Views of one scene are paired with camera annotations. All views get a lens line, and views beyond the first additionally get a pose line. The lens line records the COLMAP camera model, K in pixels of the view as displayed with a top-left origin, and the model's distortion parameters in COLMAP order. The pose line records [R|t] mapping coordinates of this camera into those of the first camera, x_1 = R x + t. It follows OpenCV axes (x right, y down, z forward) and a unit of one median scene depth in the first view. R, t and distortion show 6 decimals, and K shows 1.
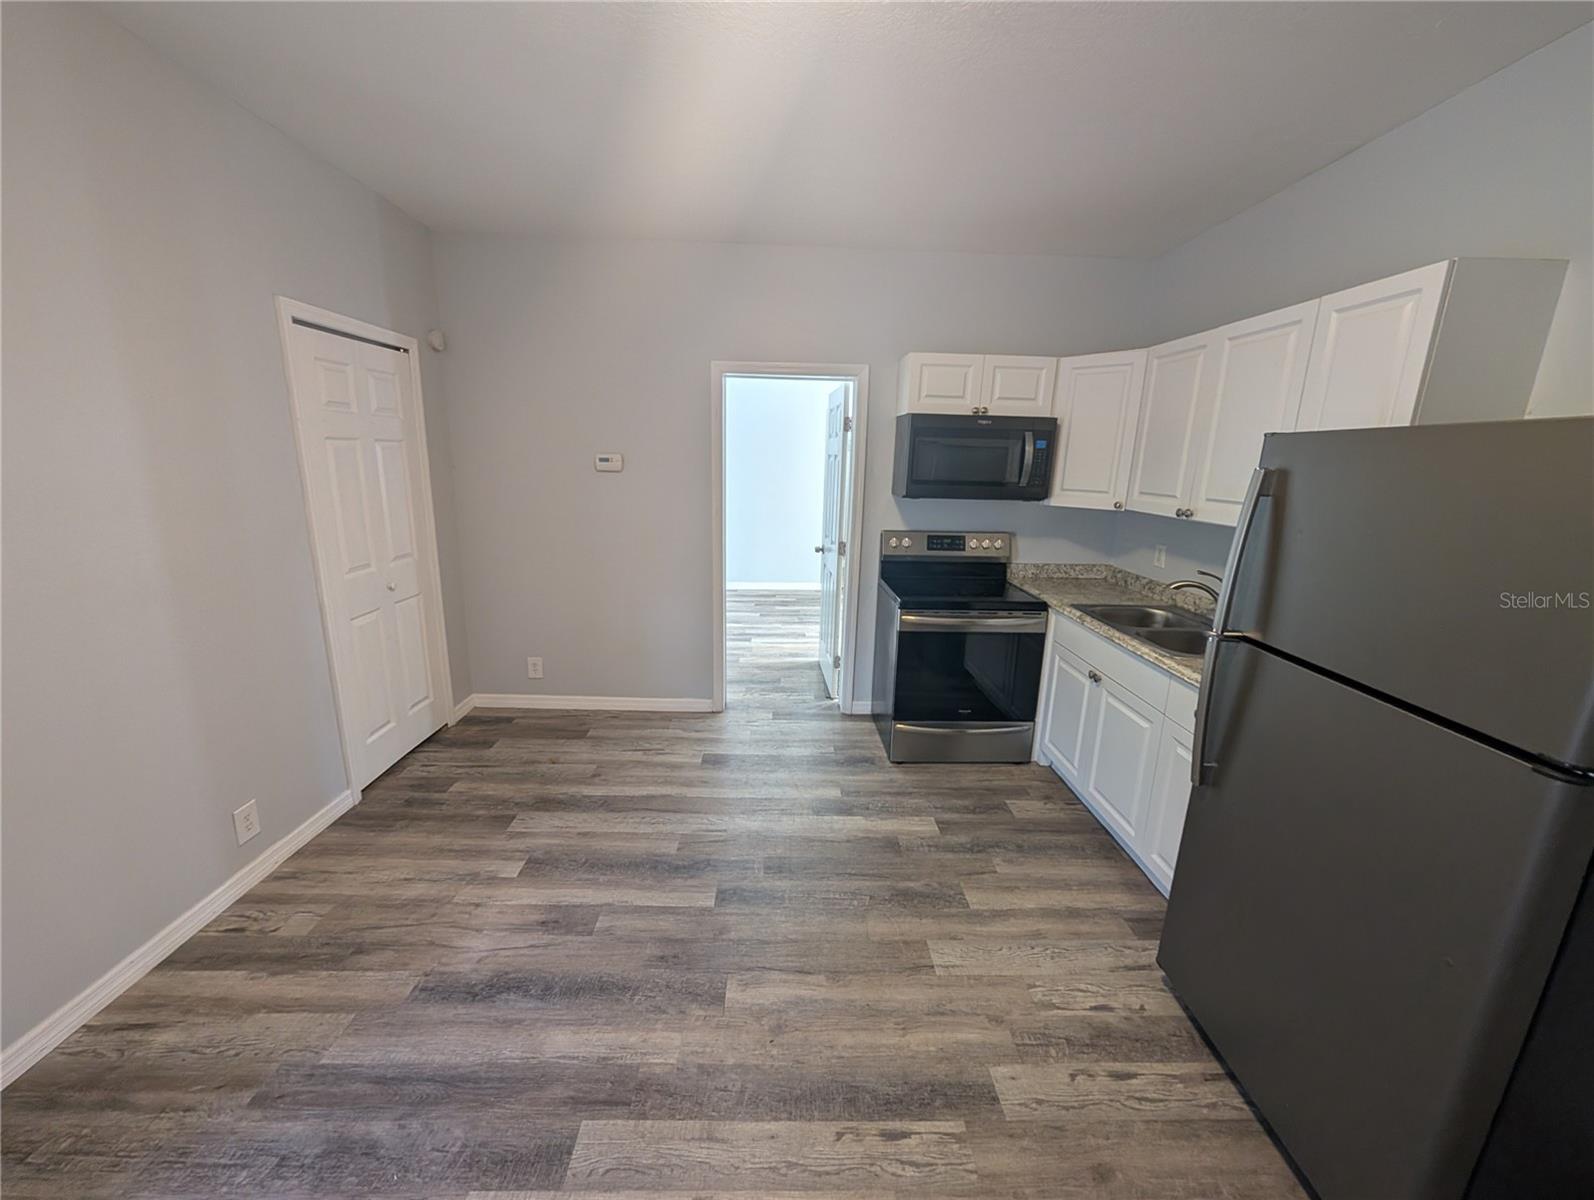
lens RADIAL K [[602.1, 0, 799.4], [0, 602.1, 598.0], [0, 0, 1]] dist [-0.000252, 0.000236]
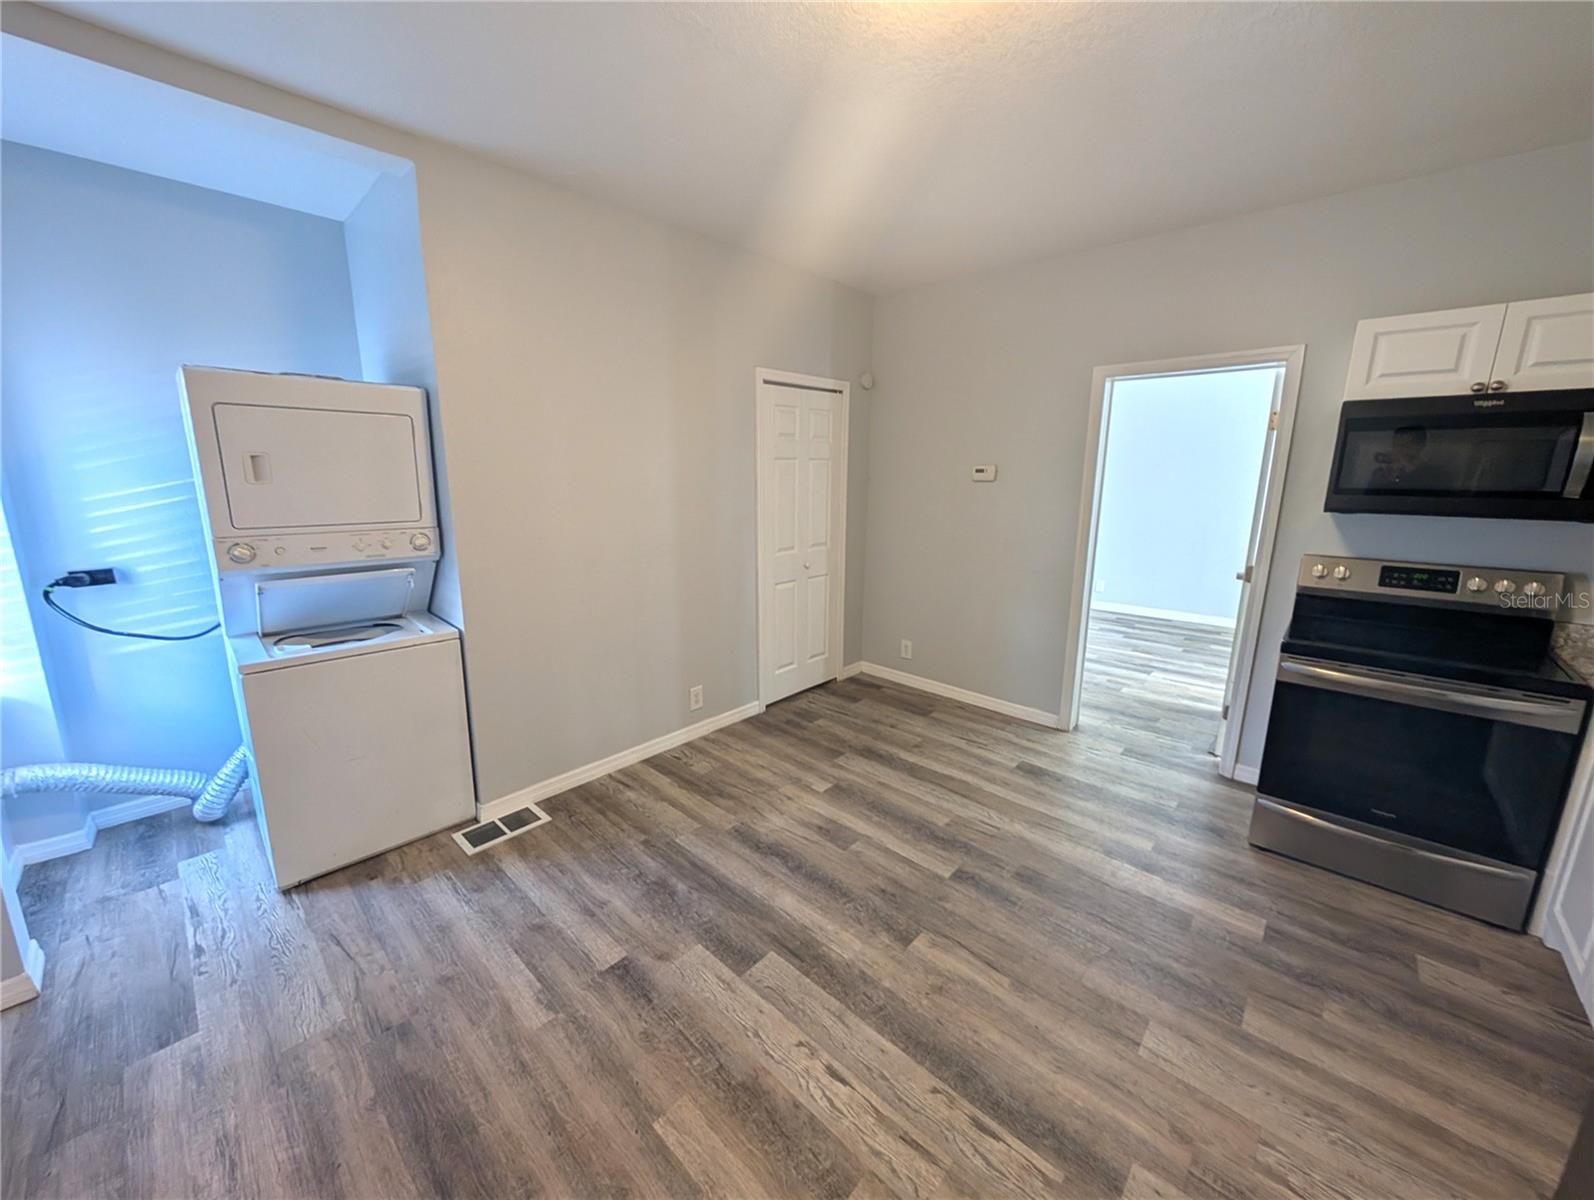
lens RADIAL K [[602.1, 0, 799.4], [0, 602.1, 598.0], [0, 0, 1]] dist [-0.000252, 0.000236]
pose [[0.719810, 0.123966, -0.683013, 0.288667], [-0.143070, 0.989294, 0.028778, 0.019203], [0.679268, 0.077004, 0.729839, -0.004860]]
